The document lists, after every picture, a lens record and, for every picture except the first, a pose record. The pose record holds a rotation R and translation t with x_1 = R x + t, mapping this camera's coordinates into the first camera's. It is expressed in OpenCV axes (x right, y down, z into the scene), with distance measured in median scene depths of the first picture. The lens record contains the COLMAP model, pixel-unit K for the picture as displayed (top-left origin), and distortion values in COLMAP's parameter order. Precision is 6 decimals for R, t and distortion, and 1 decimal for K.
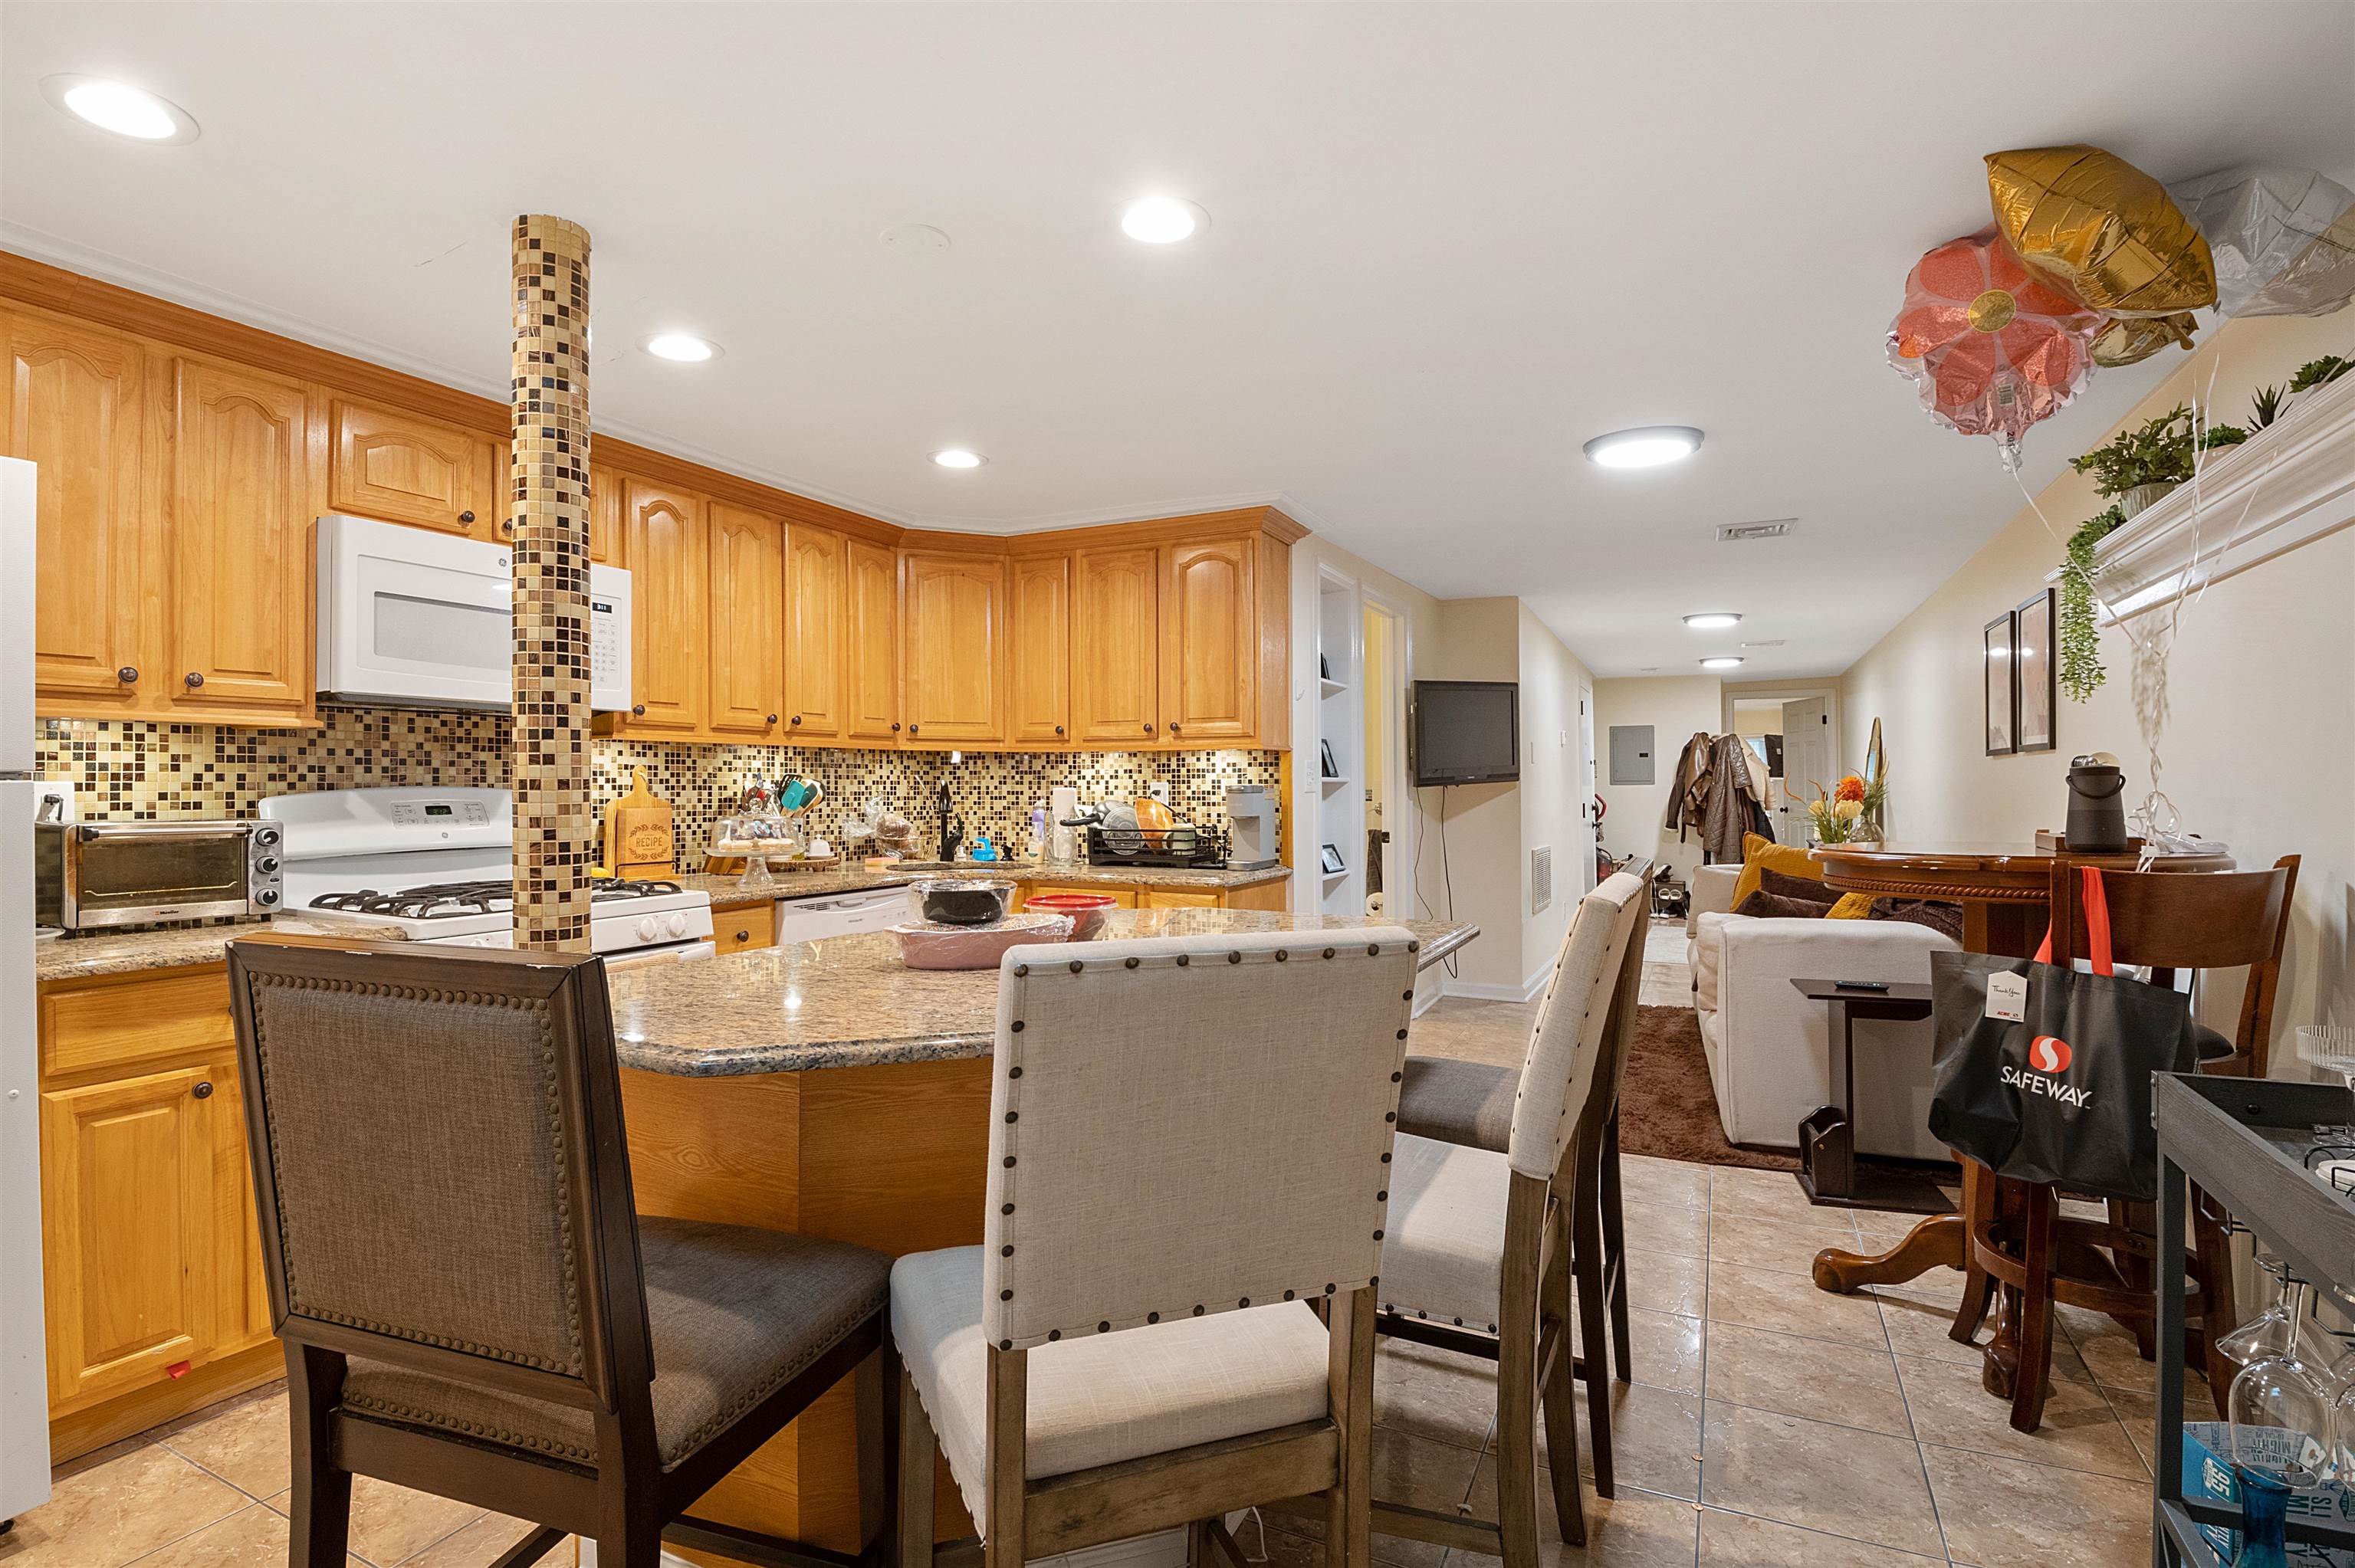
lens RADIAL K [[1101.6, 0, 1189.5], [0, 1101.6, 786.5], [0, 0, 1]] dist [0.017698, -0.032728]
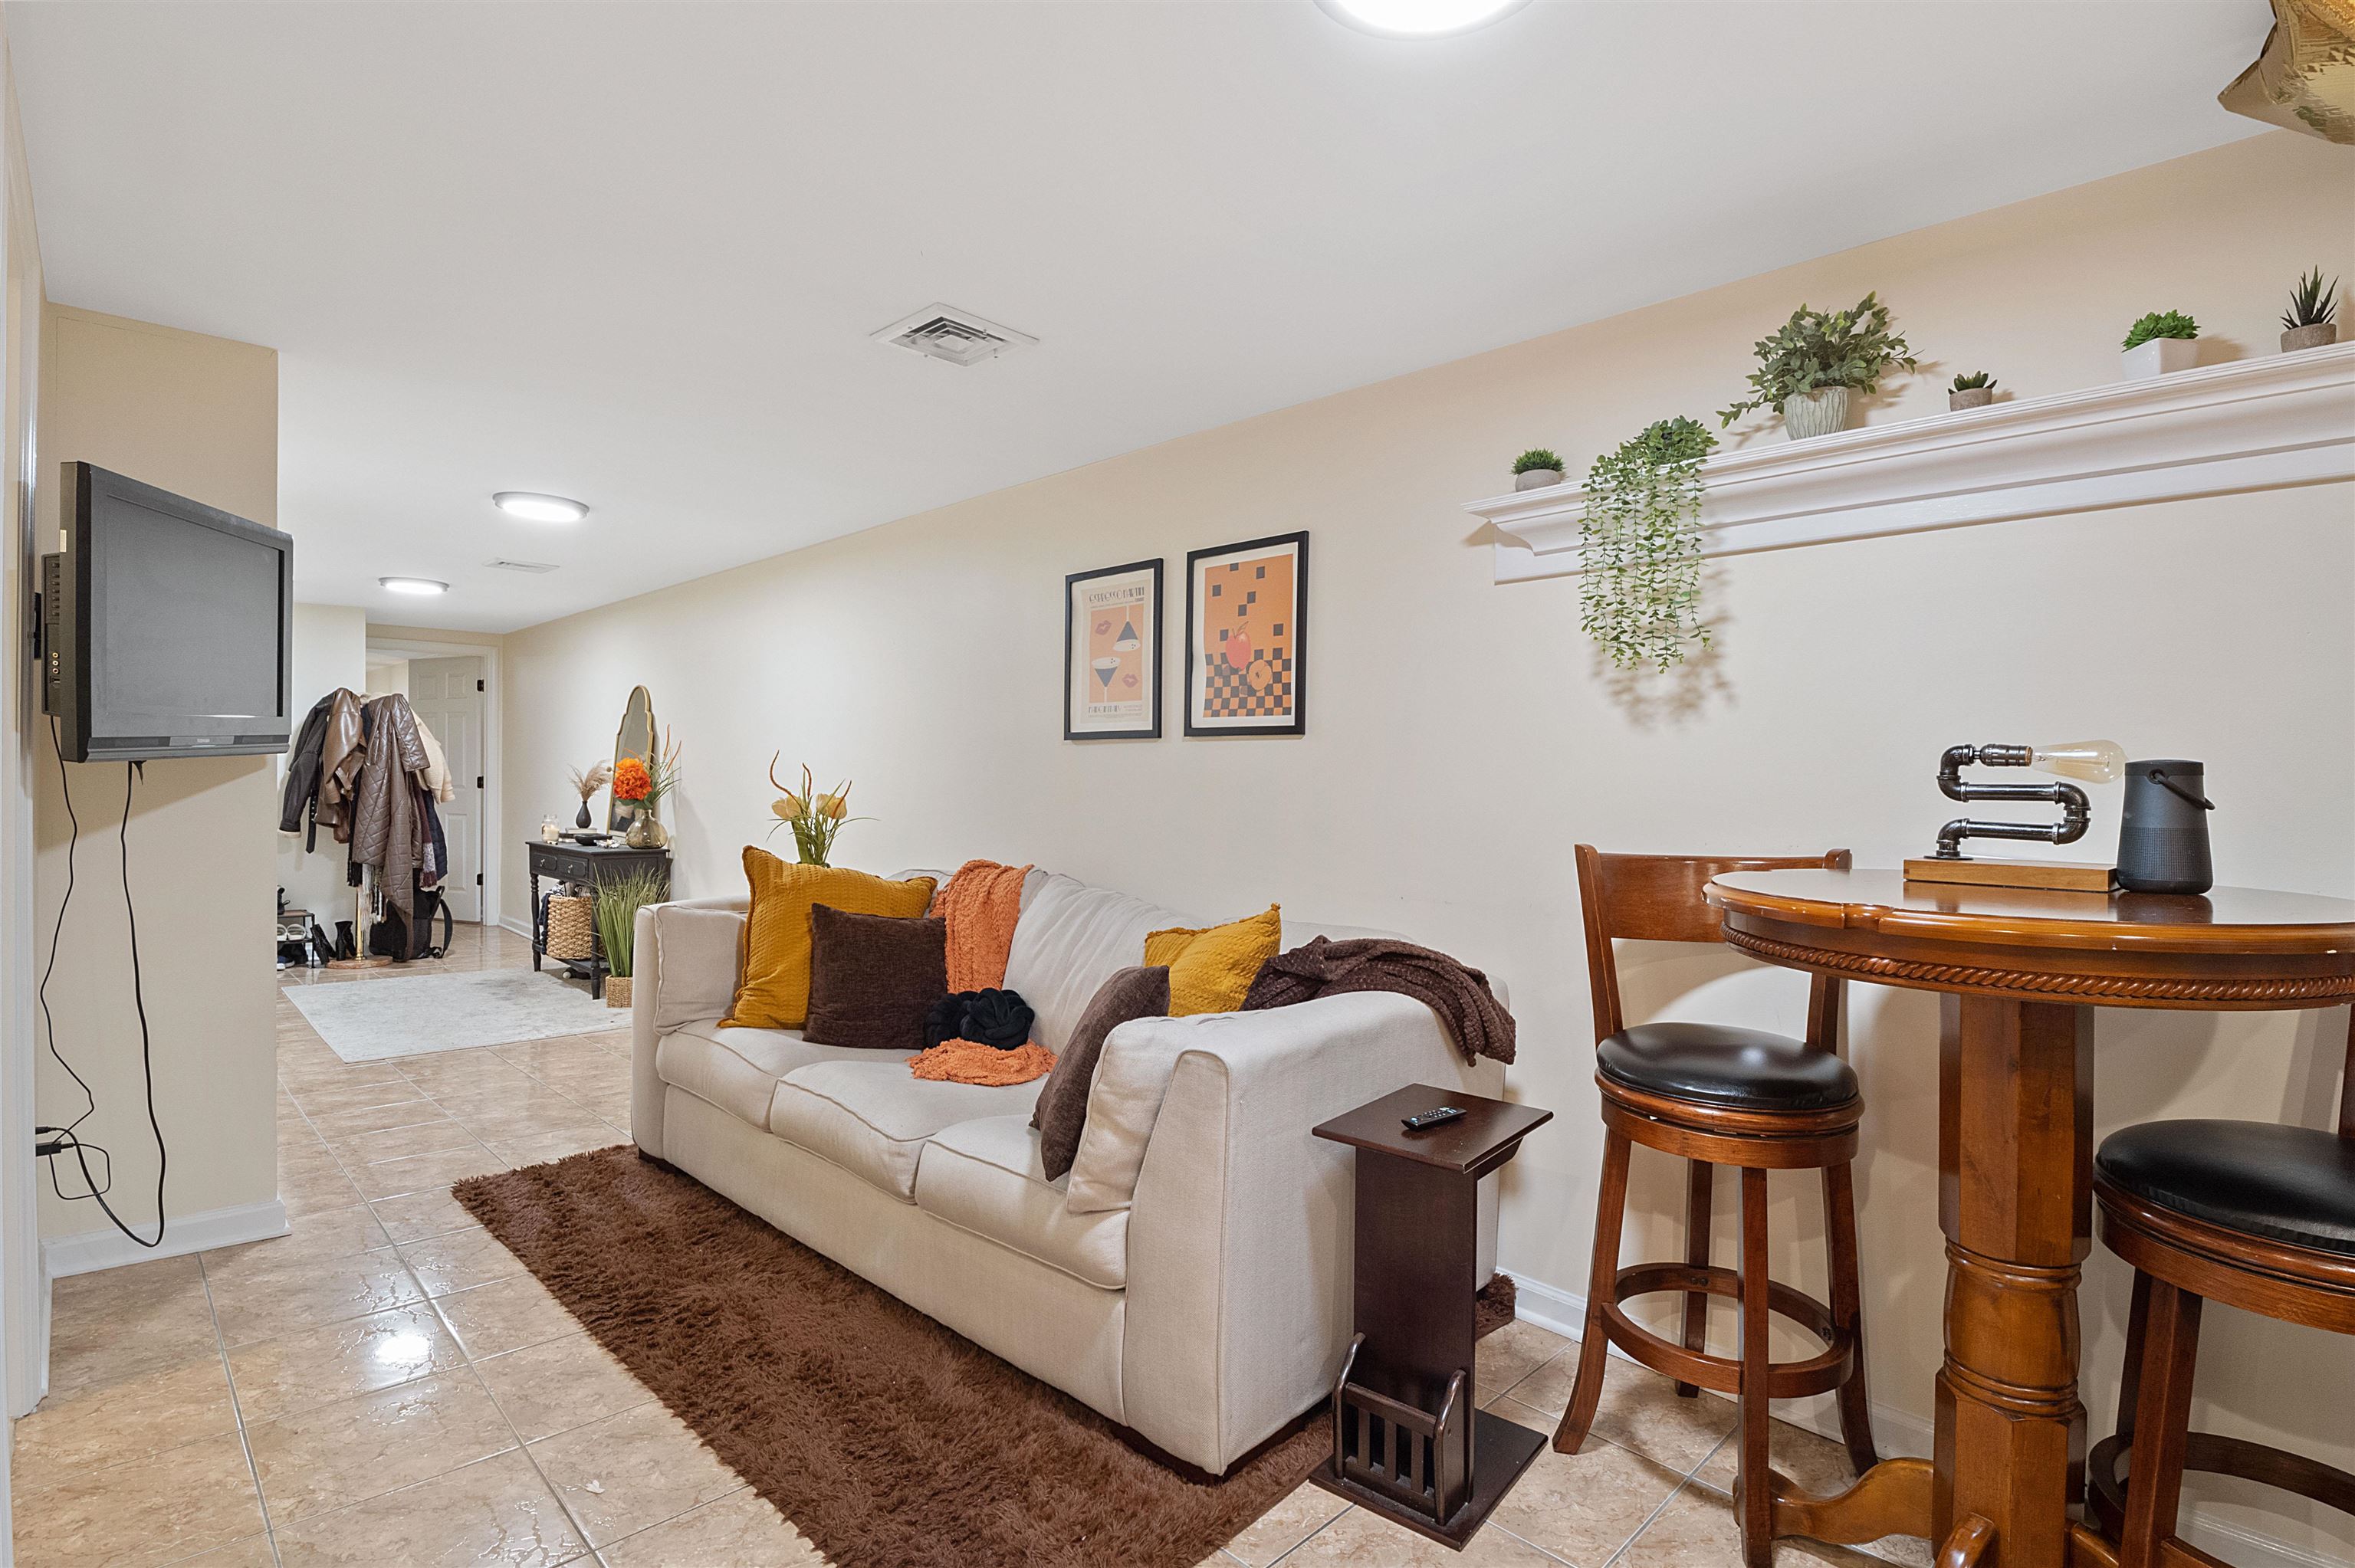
lens RADIAL K [[1101.6, 0, 1189.5], [0, 1101.6, 786.5], [0, 0, 1]] dist [0.017698, -0.032728]
pose [[0.330592, 0.002761, 0.943770, 0.002159], [-0.016394, 0.999862, 0.002818, 0.002747], [-0.943631, -0.016404, 0.330591, 0.832650]]
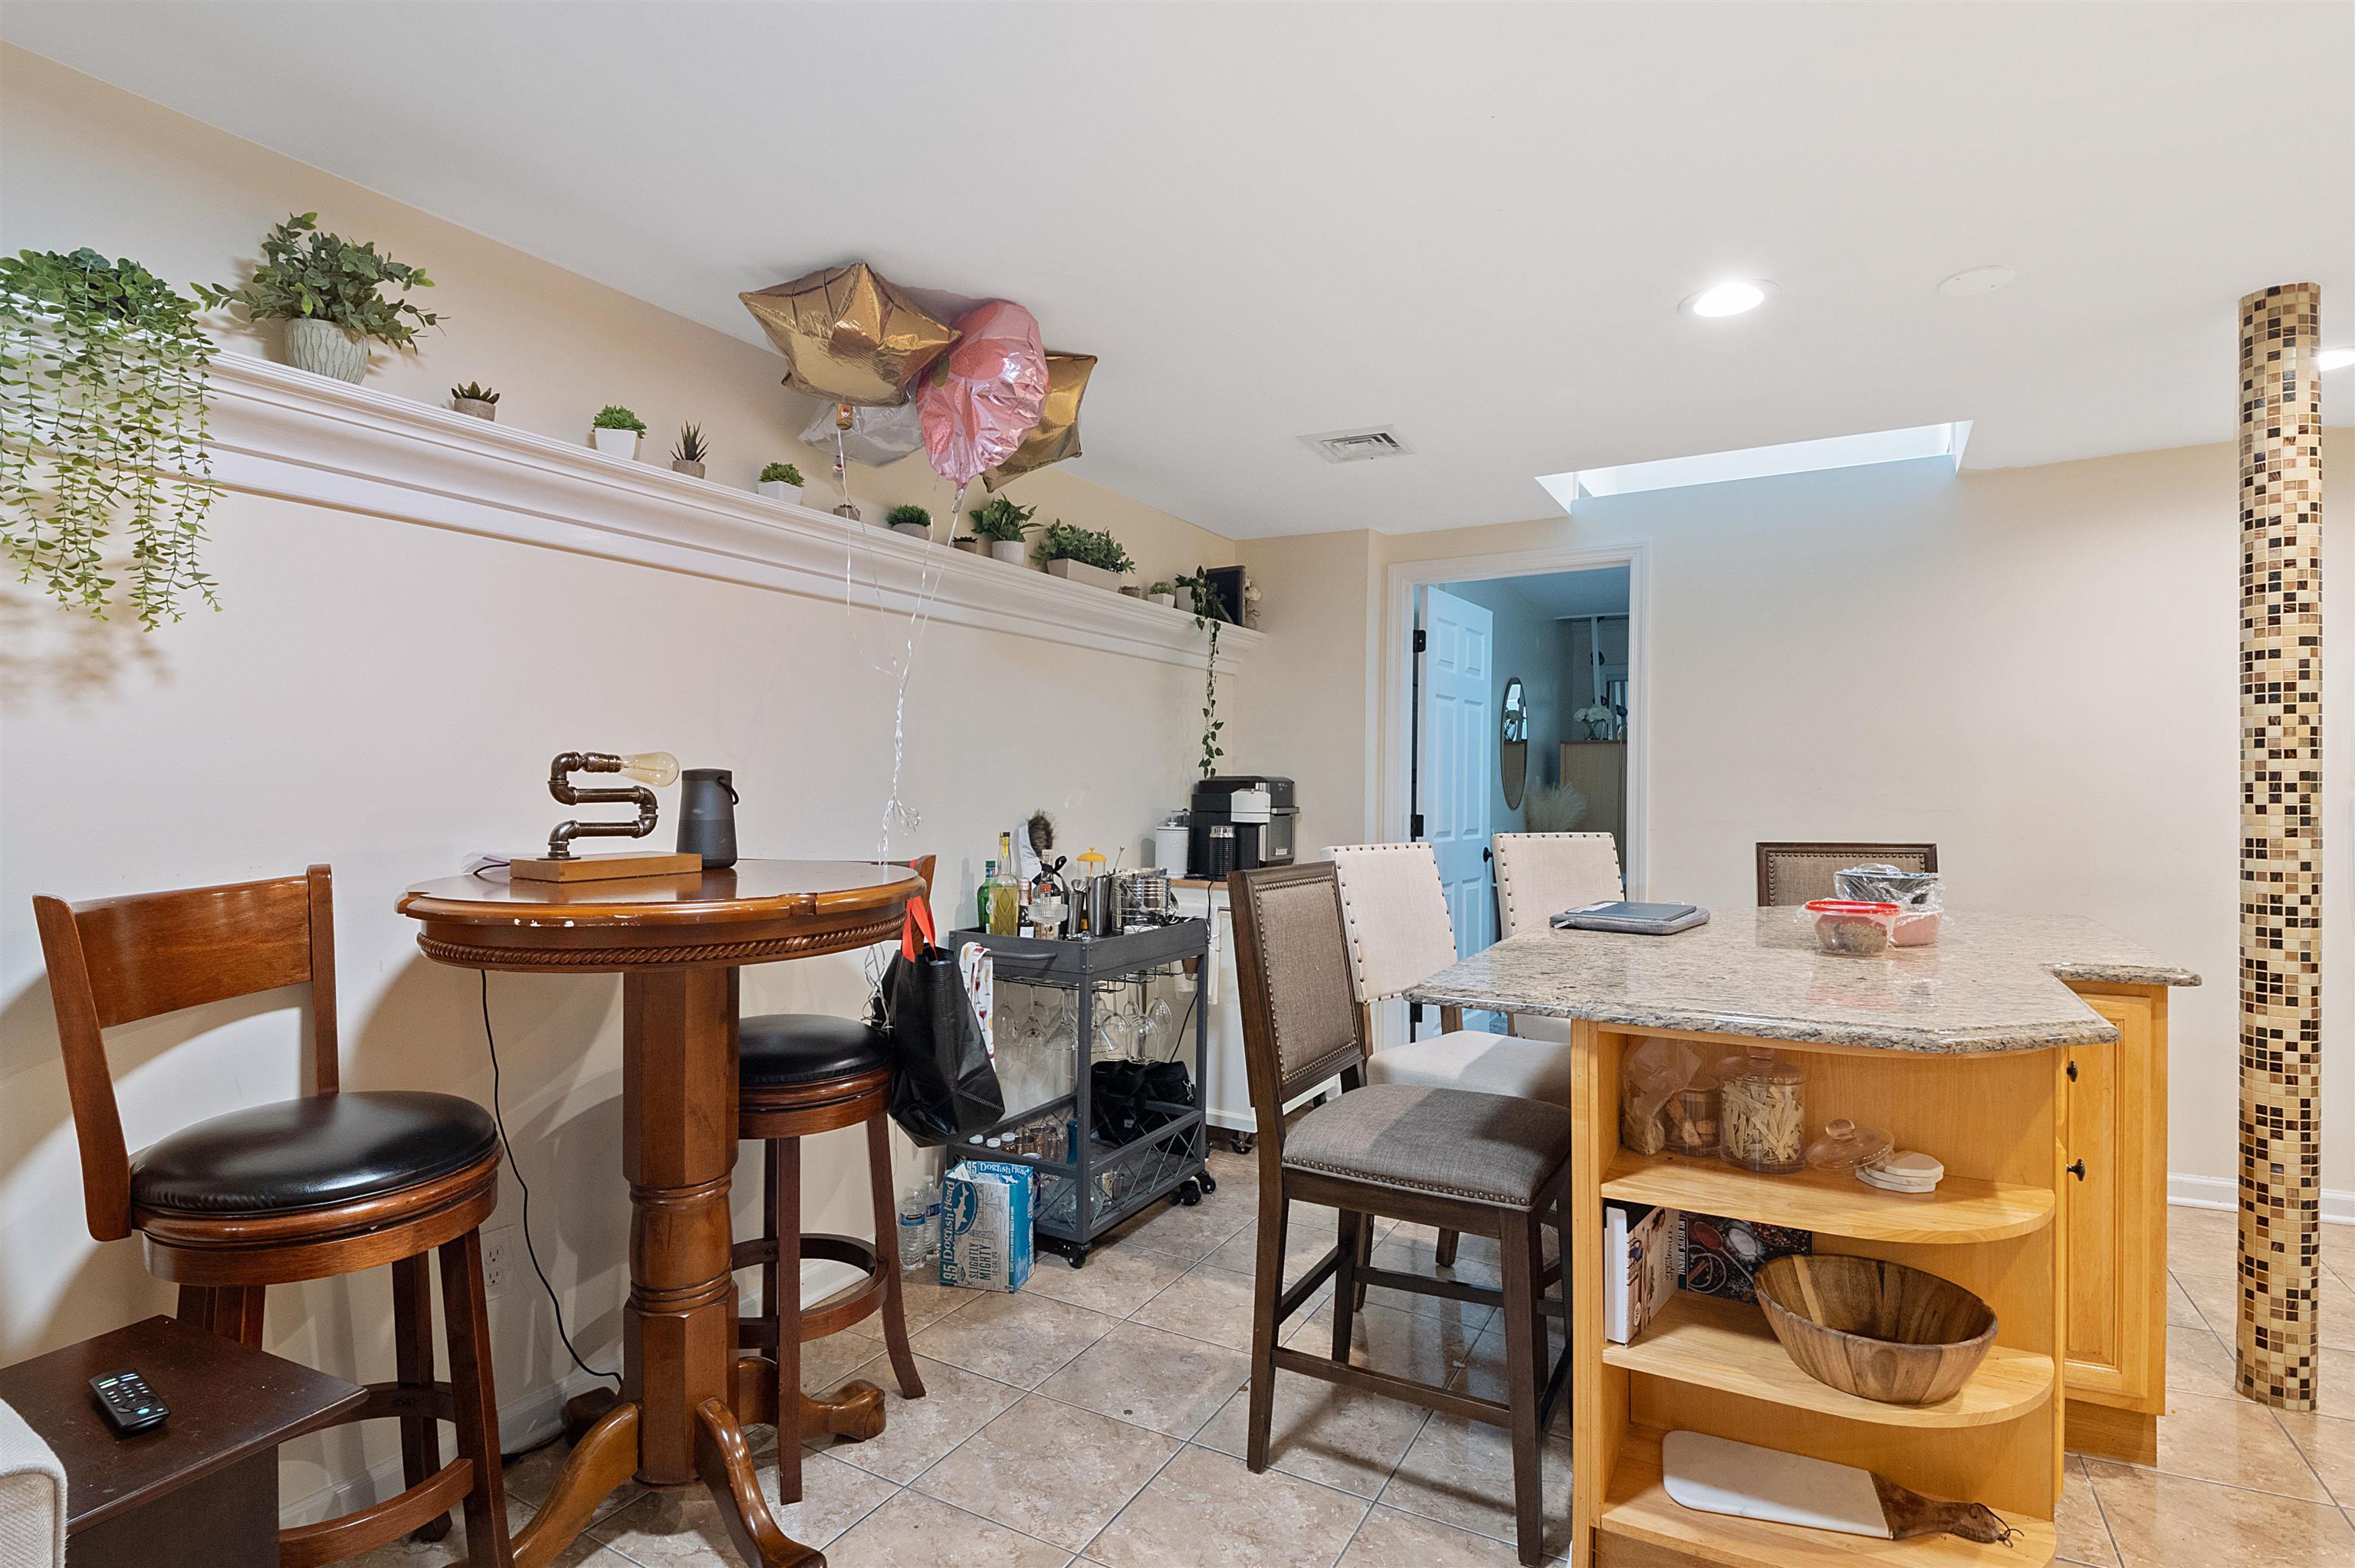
lens RADIAL K [[1143.7, 0, 1177.5], [0, 1143.7, 777.5], [0, 0, 1]] dist [0.025891, -0.026947]
pose [[-0.997891, 0.002264, 0.064866, 0.241733], [0.001789, 0.999971, -0.007386, -0.003146], [-0.064881, -0.007254, -0.997867, 1.190078]]
